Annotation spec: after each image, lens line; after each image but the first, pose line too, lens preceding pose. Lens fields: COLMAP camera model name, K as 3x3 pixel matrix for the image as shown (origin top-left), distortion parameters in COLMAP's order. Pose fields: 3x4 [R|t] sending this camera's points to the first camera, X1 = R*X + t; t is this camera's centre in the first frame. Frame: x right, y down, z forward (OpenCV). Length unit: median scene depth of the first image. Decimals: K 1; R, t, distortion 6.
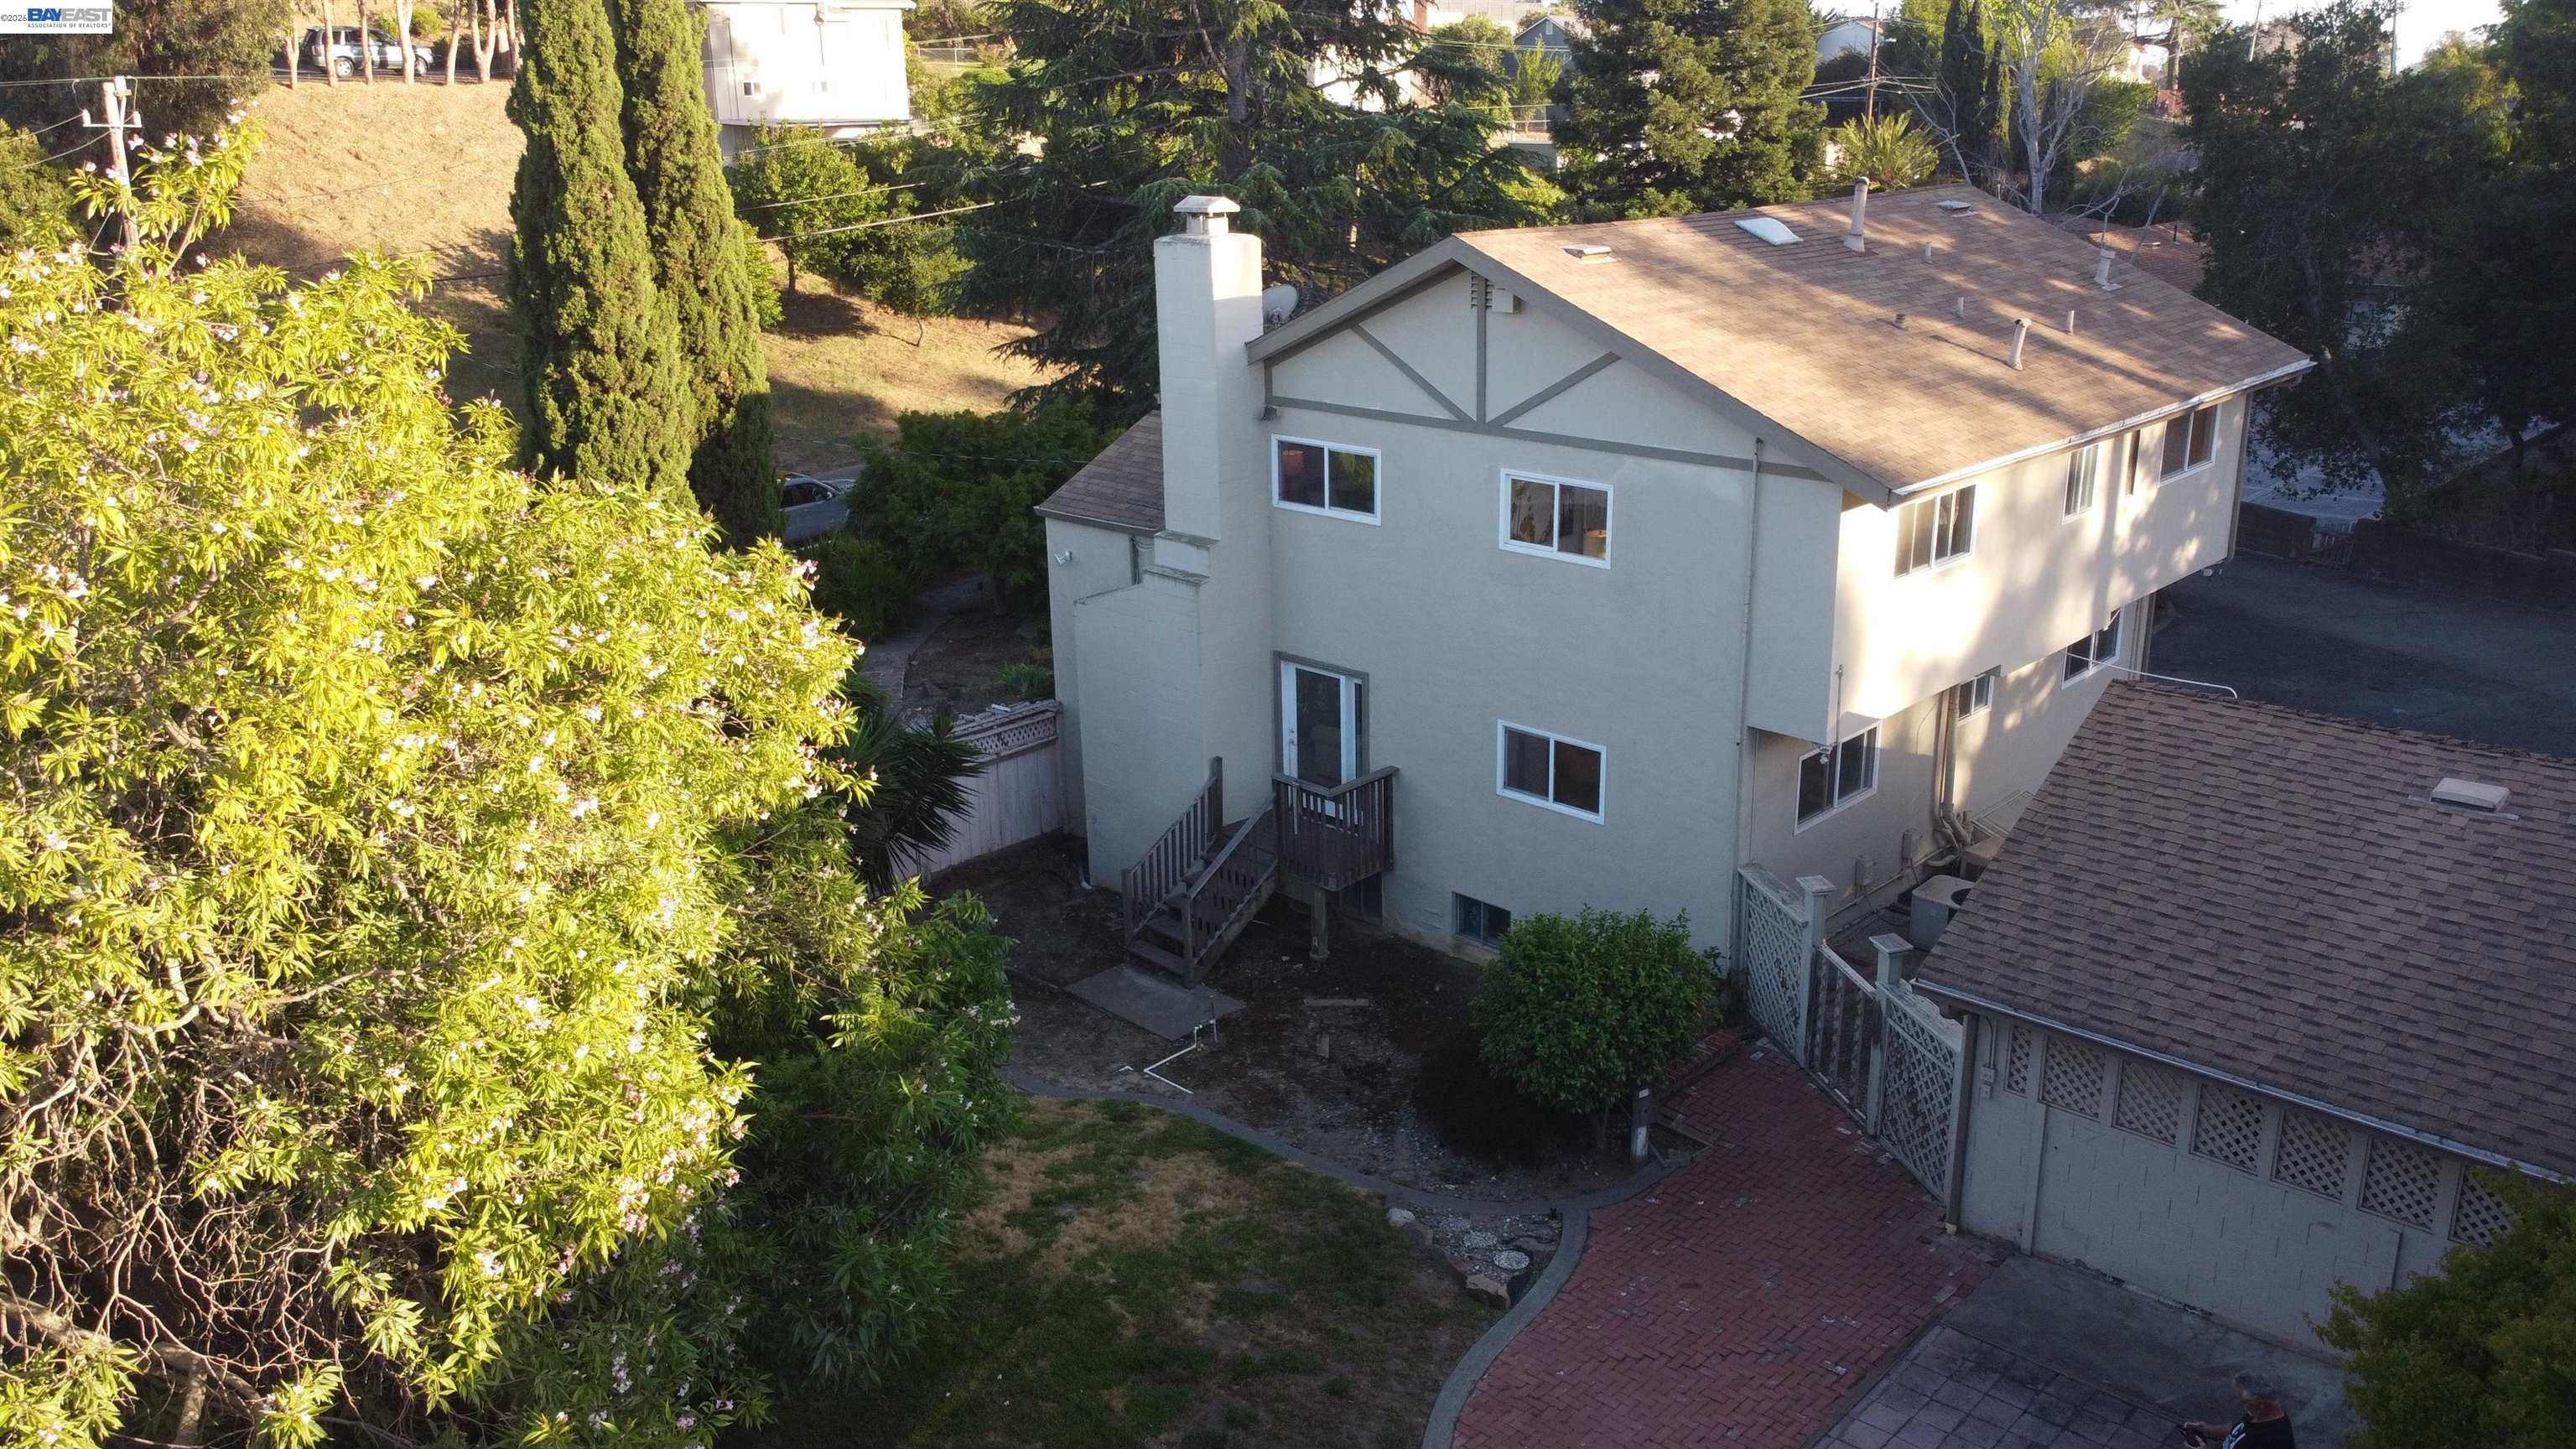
lens RADIAL K [[1950.2, 0, 1294.2], [0, 1950.2, 713.3], [0, 0, 1]] dist [0.003934, -0.006234]
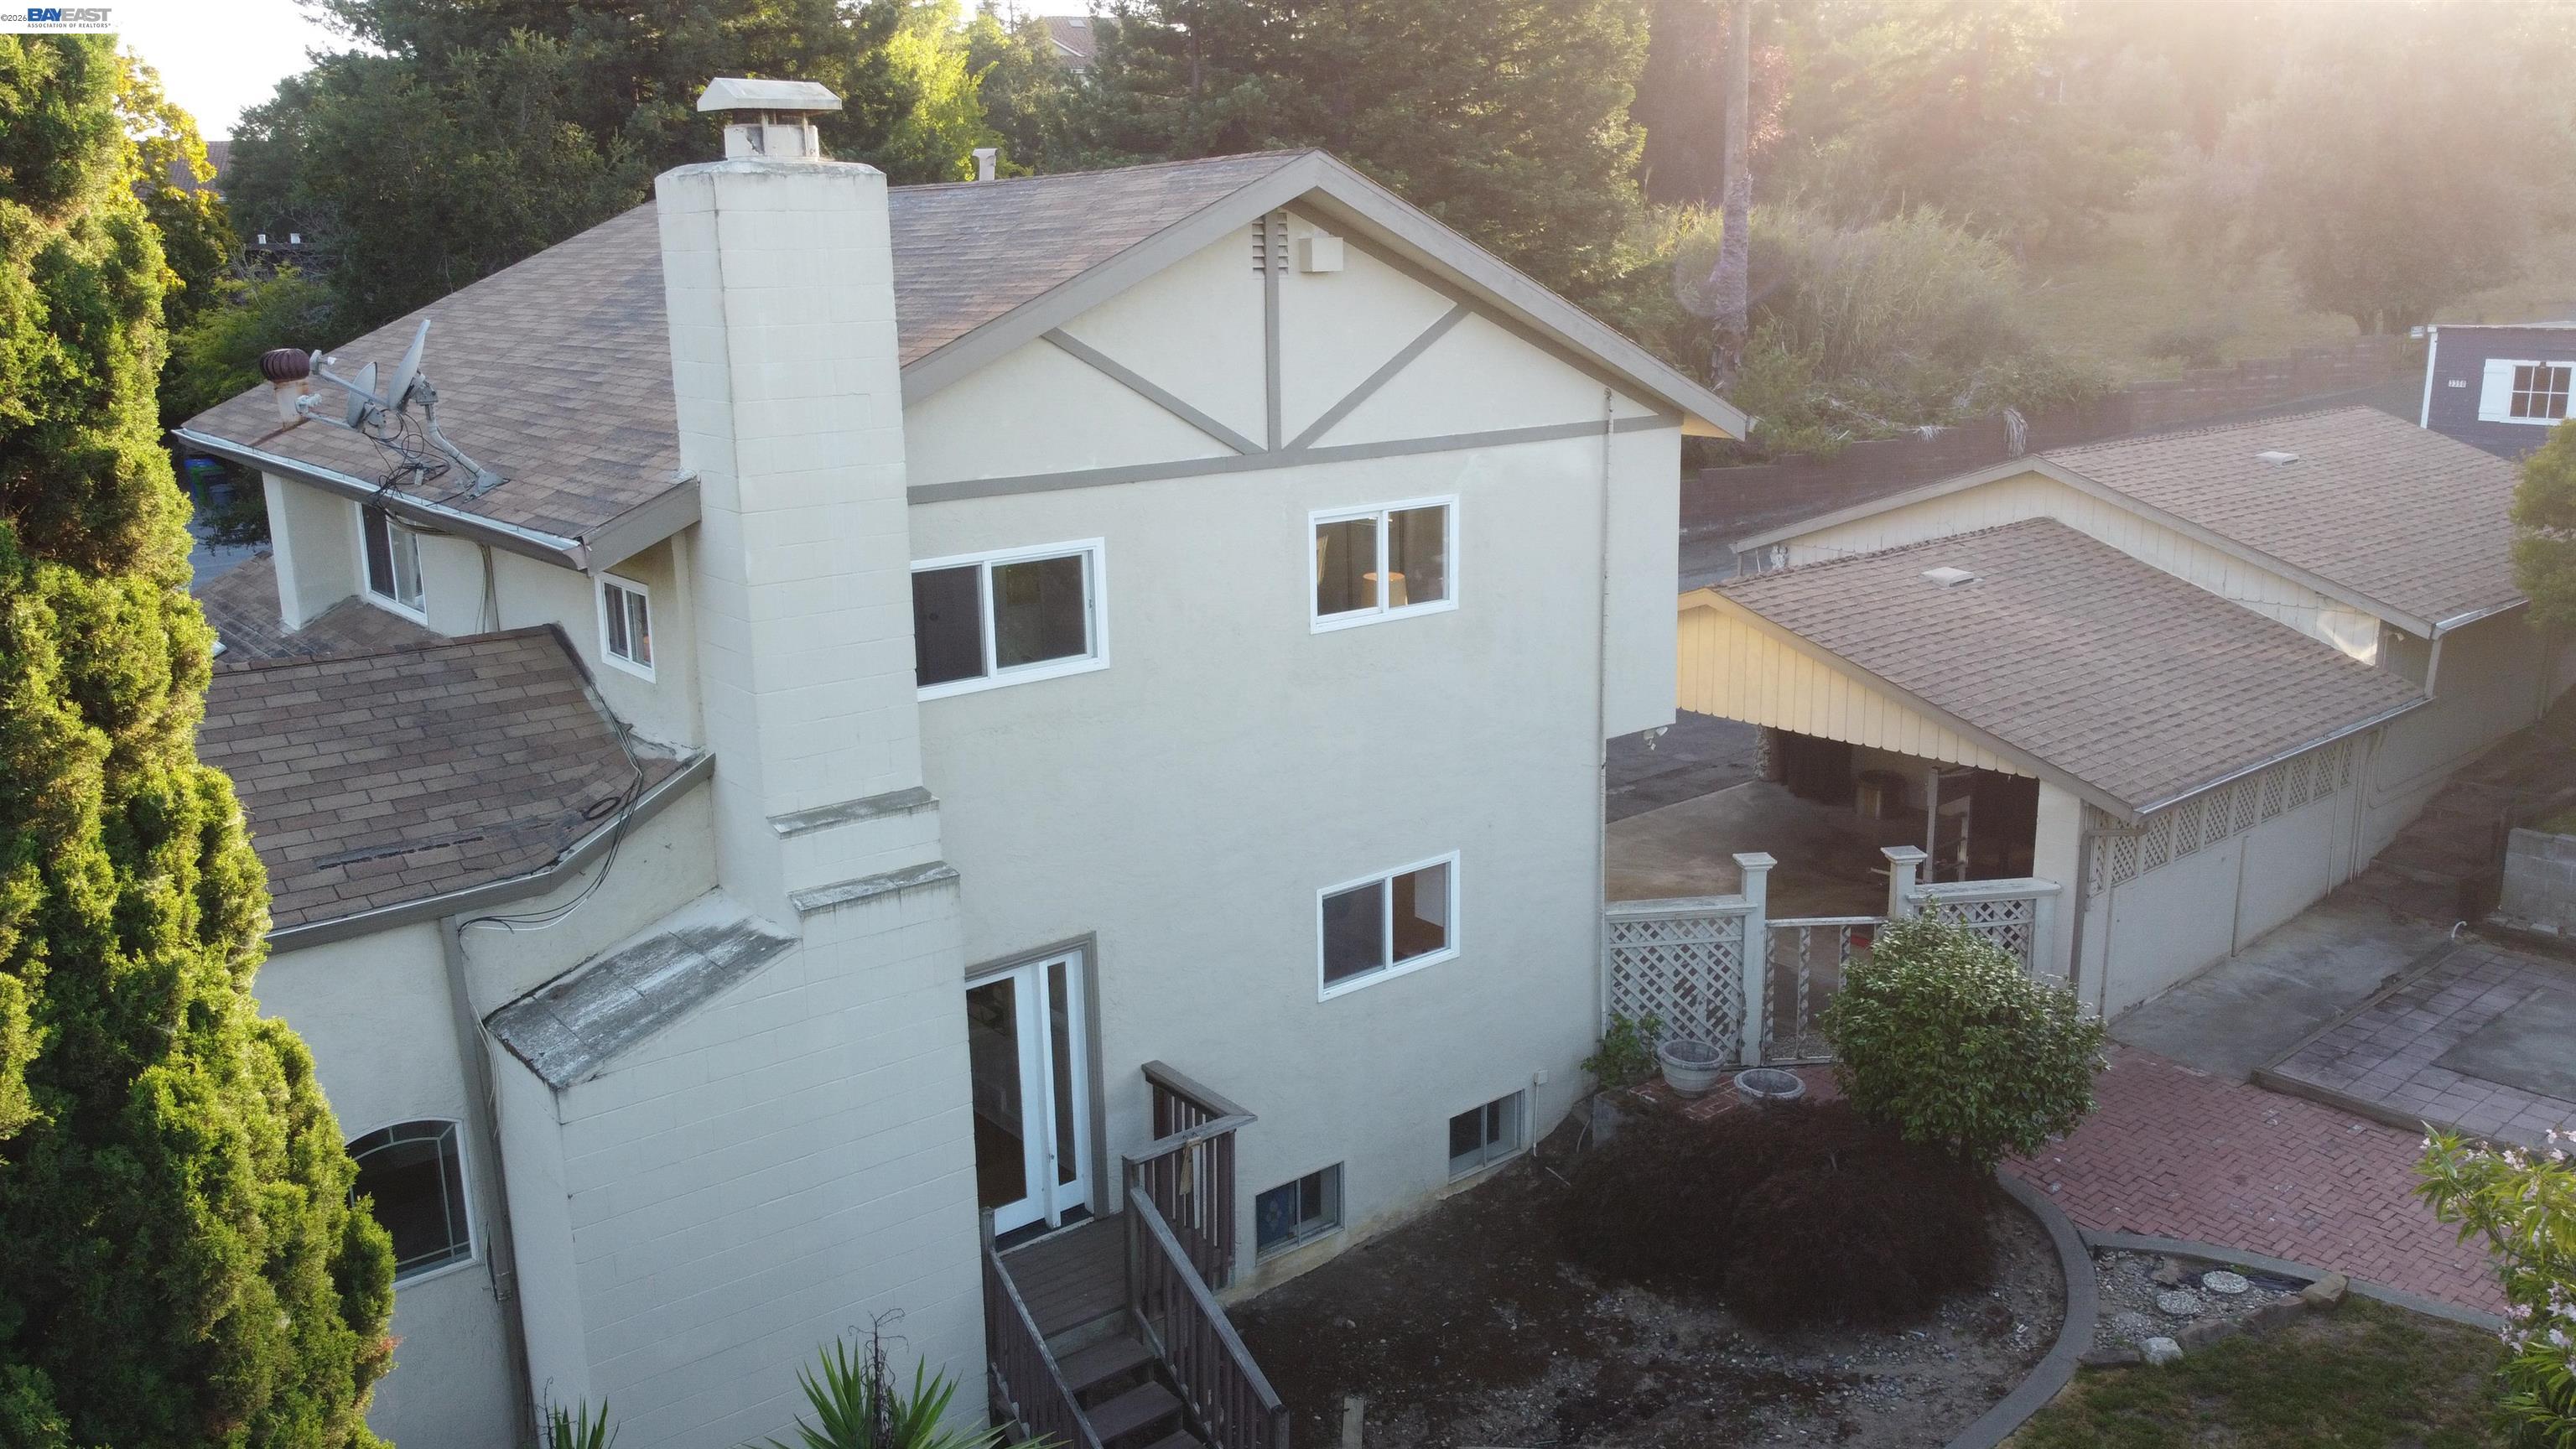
lens RADIAL K [[1950.2, 0, 1294.2], [0, 1950.2, 713.3], [0, 0, 1]] dist [0.003934, -0.006234]
pose [[0.111600, -0.214253, 0.970382, -0.542917], [0.318855, 0.932572, 0.169235, -0.172288], [-0.941210, 0.290525, 0.172391, 0.892232]]
